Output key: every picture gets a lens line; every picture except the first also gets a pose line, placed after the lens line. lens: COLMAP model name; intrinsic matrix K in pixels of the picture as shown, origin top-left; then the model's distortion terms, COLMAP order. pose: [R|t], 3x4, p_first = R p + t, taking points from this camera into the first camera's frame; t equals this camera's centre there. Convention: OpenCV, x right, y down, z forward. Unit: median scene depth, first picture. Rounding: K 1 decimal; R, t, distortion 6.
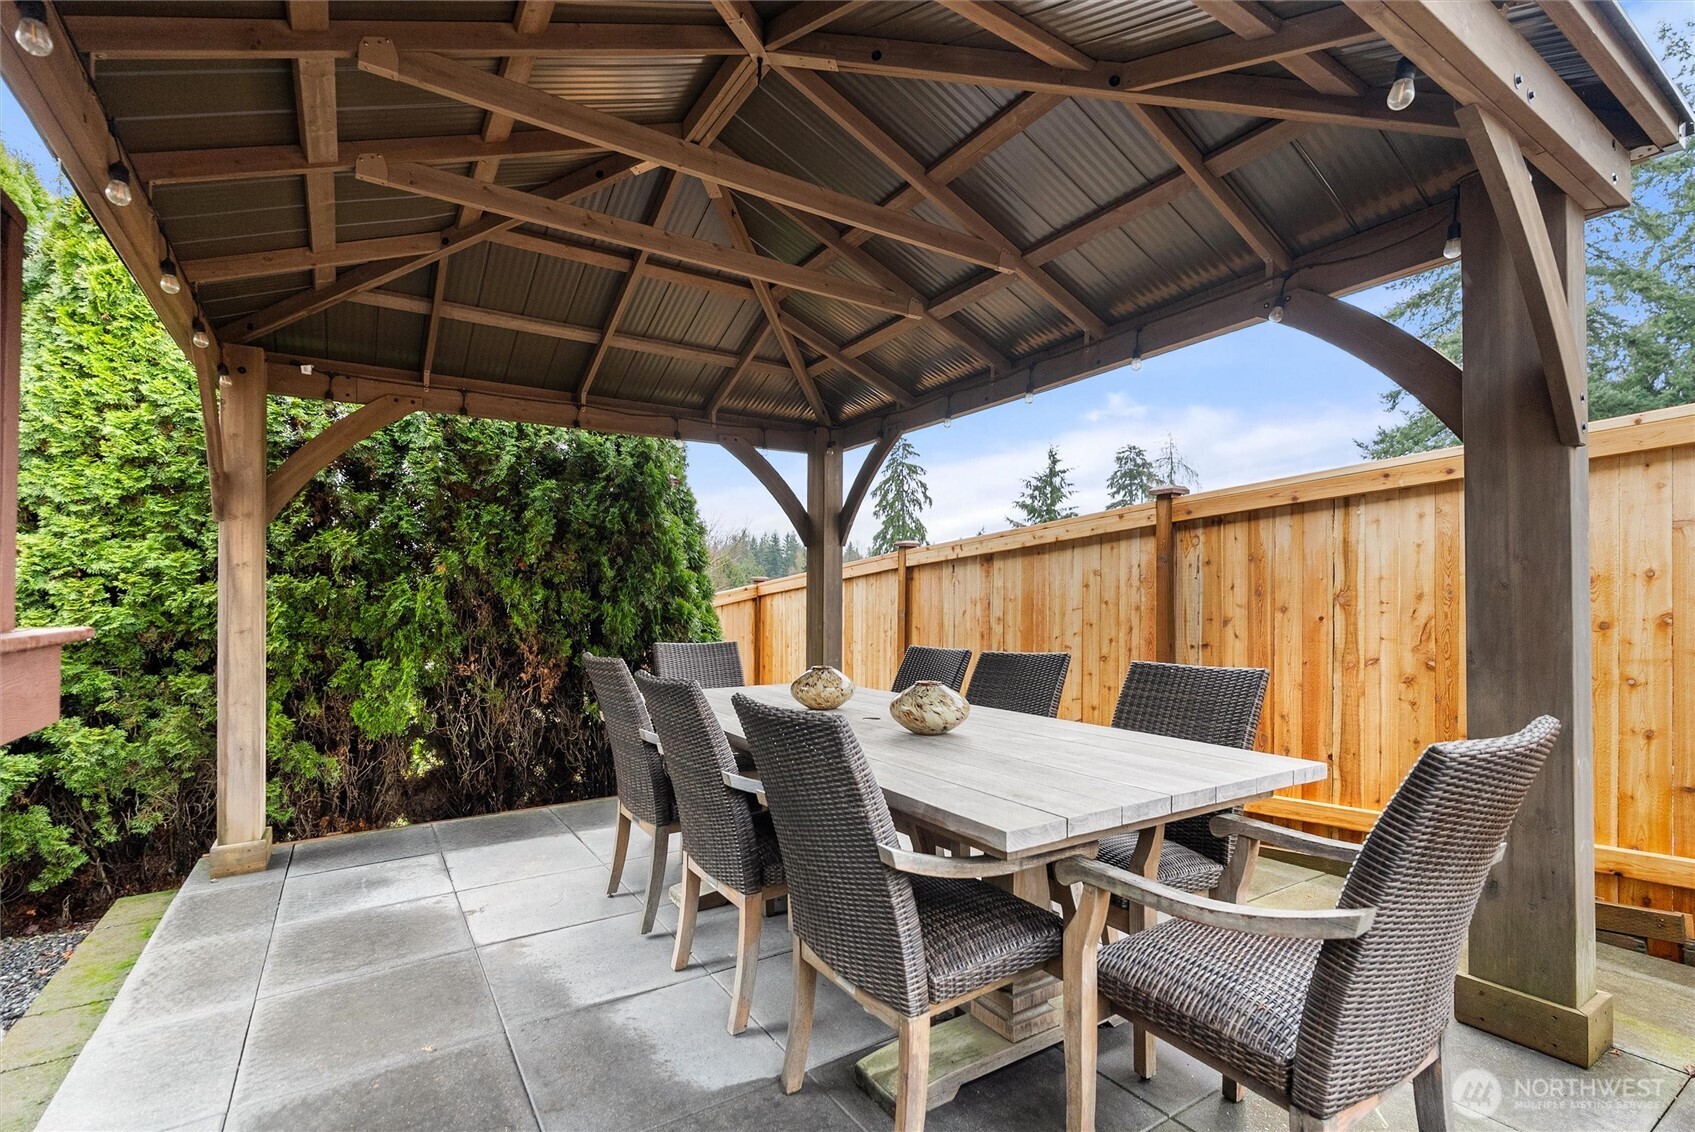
lens RADIAL K [[757.7, 0, 847.4], [0, 757.7, 577.2], [0, 0, 1]] dist [-0.002254, 0.000468]
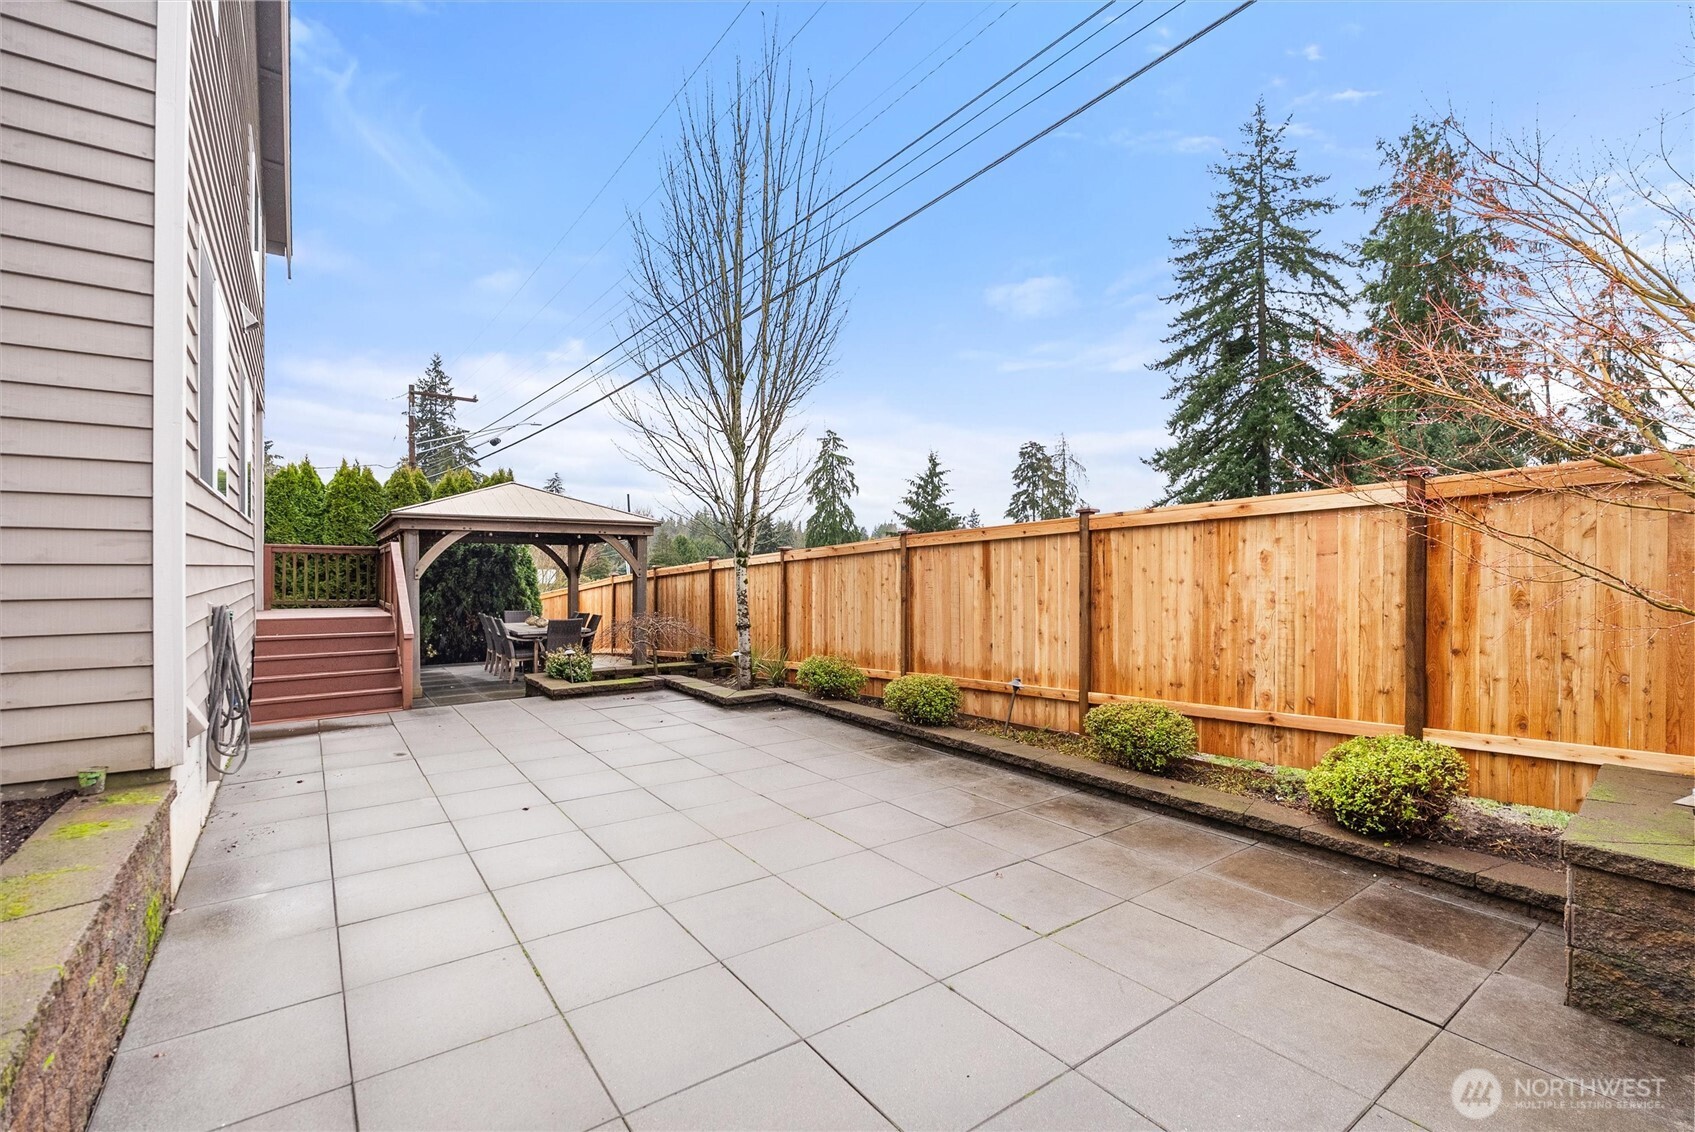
lens RADIAL K [[757.7, 0, 845.0], [0, 757.7, 564.2], [0, 0, 1]] dist [-0.002254, 0.000468]
pose [[0.999496, 0.004809, 0.031389, 0.058633], [-0.005371, 0.999827, 0.017833, -0.009668], [-0.031298, -0.017993, 0.999348, -0.122920]]
